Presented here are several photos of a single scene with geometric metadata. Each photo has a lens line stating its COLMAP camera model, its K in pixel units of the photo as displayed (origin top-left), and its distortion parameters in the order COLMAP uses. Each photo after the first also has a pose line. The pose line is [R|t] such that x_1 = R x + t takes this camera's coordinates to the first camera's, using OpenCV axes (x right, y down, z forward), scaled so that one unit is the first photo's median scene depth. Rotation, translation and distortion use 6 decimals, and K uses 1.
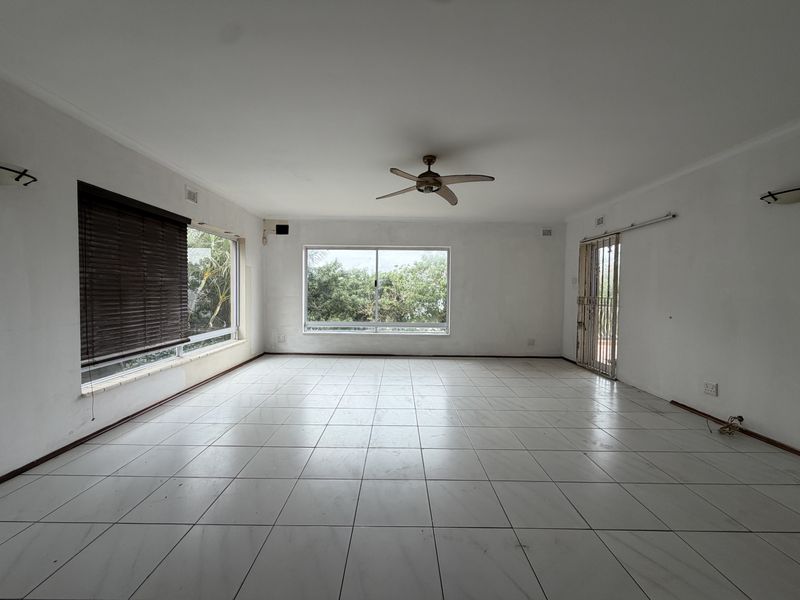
lens RADIAL K [[316.9, 0, 396.8], [0, 316.9, 300.9], [0, 0, 1]] dist [-0.001587, -0.000039]
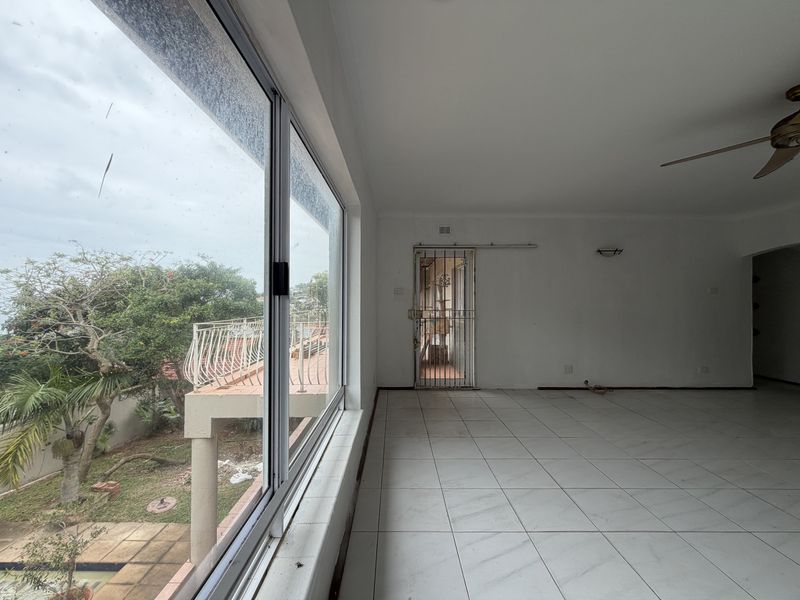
lens RADIAL K [[316.9, 0, 396.8], [0, 316.9, 300.9], [0, 0, 1]] dist [-0.001587, -0.000039]
pose [[-0.007429, -0.003189, 0.999967, -0.320958], [0.028600, 0.999585, 0.003401, -0.047054], [-0.999563, 0.028624, -0.007334, 1.184882]]
